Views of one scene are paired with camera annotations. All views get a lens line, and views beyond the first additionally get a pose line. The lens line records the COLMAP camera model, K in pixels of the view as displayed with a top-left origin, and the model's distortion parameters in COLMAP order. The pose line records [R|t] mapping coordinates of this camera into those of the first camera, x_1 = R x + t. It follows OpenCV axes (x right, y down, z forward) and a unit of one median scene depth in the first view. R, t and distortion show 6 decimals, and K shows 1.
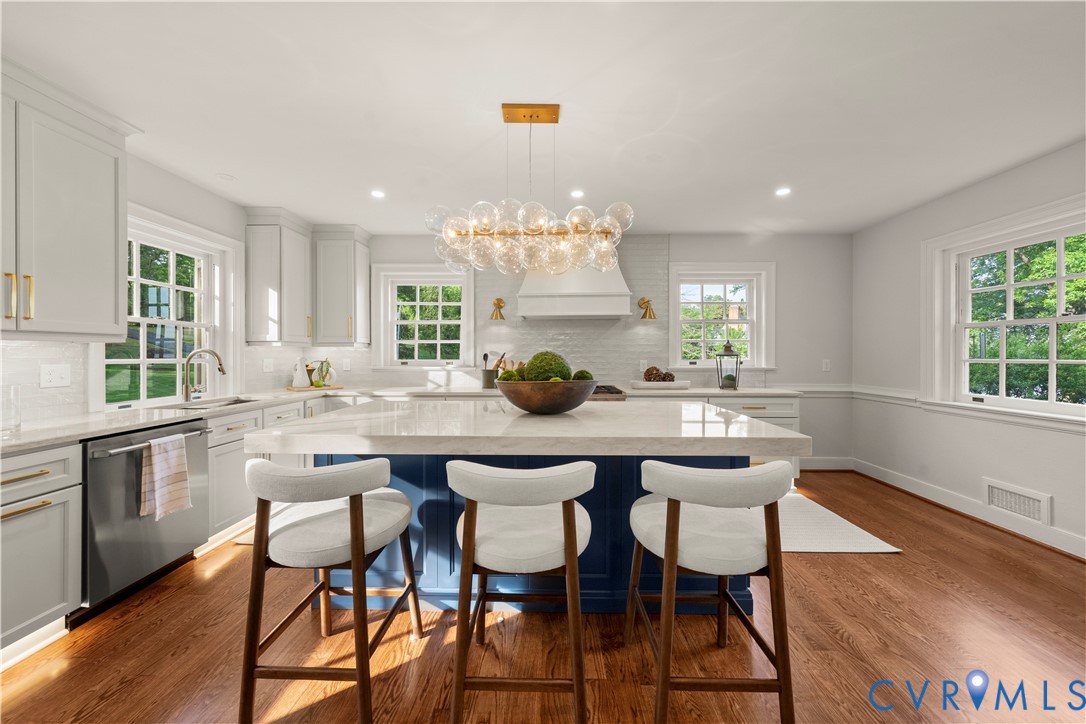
lens RADIAL K [[381.1, 0, 545.8], [0, 381.1, 356.0], [0, 0, 1]] dist [-0.001319, -0.000109]
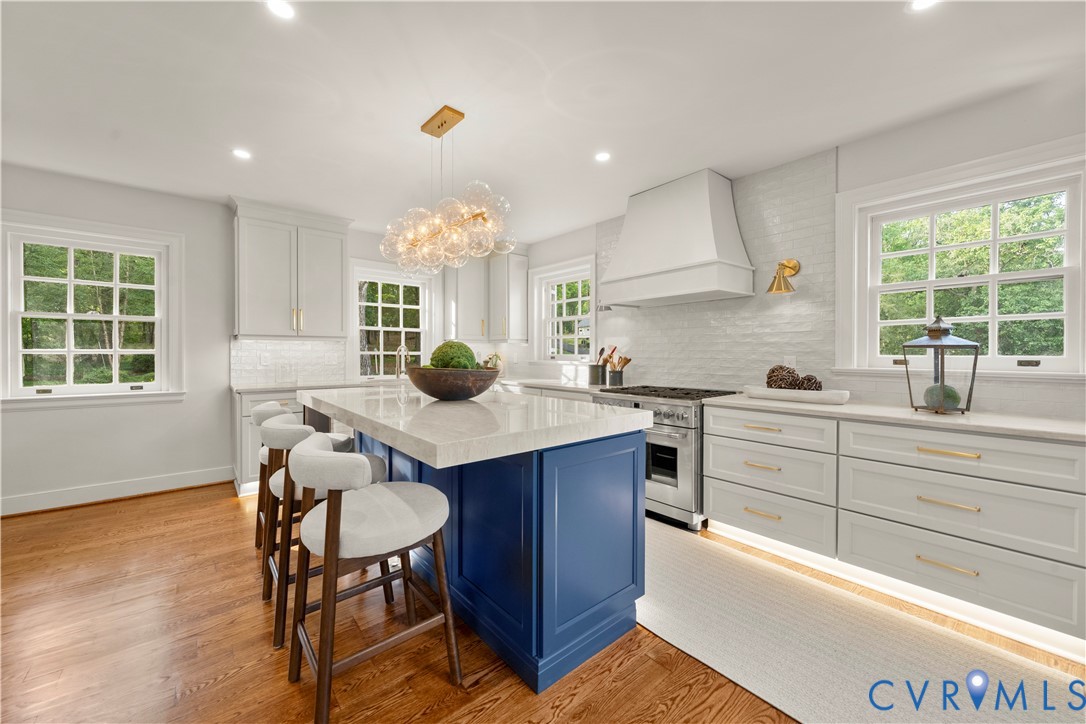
lens RADIAL K [[408.1, 0, 544.4], [0, 408.1, 348.1], [0, 0, 1]] dist [-0.000820, -0.000034]
pose [[0.665672, -0.008168, -0.746200, 0.539358], [-0.000498, 0.999935, -0.011390, 0.006448], [0.746245, 0.007954, 0.665624, 0.246179]]
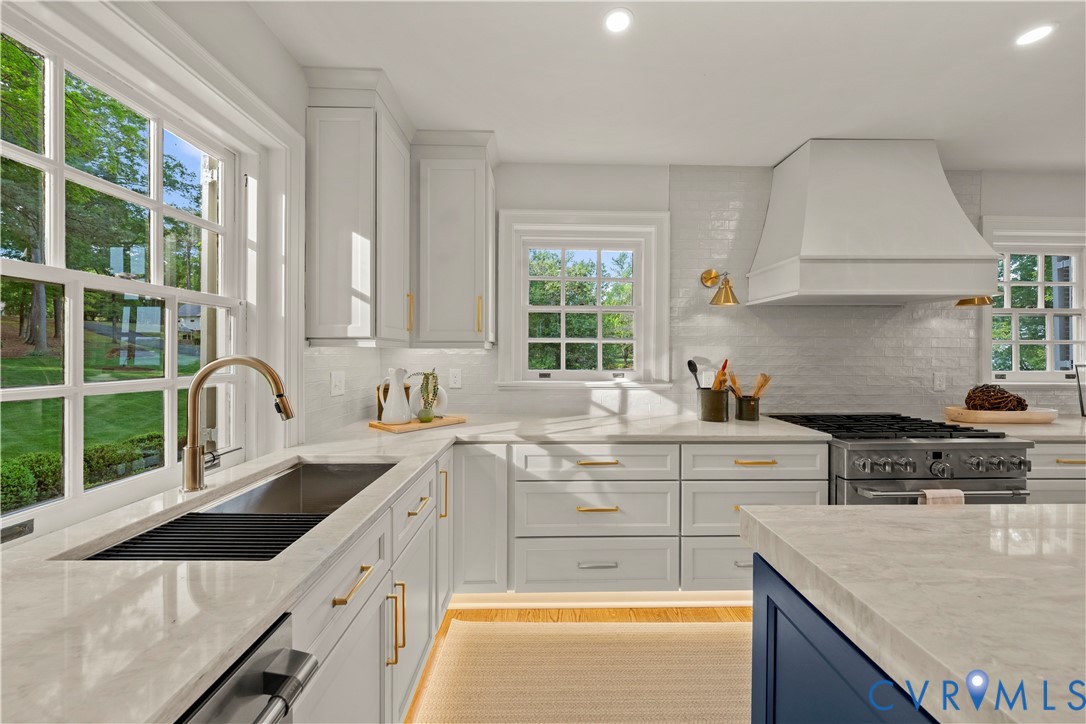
lens RADIAL K [[376.2, 0, 545.4], [0, 376.2, 355.0], [0, 0, 1]] dist [-0.000791, -0.000043]
pose [[0.999164, 0.004918, 0.040582, -0.448538], [-0.004927, 0.999988, 0.000117, -0.015586], [-0.040581, -0.000317, 0.999176, 0.449737]]
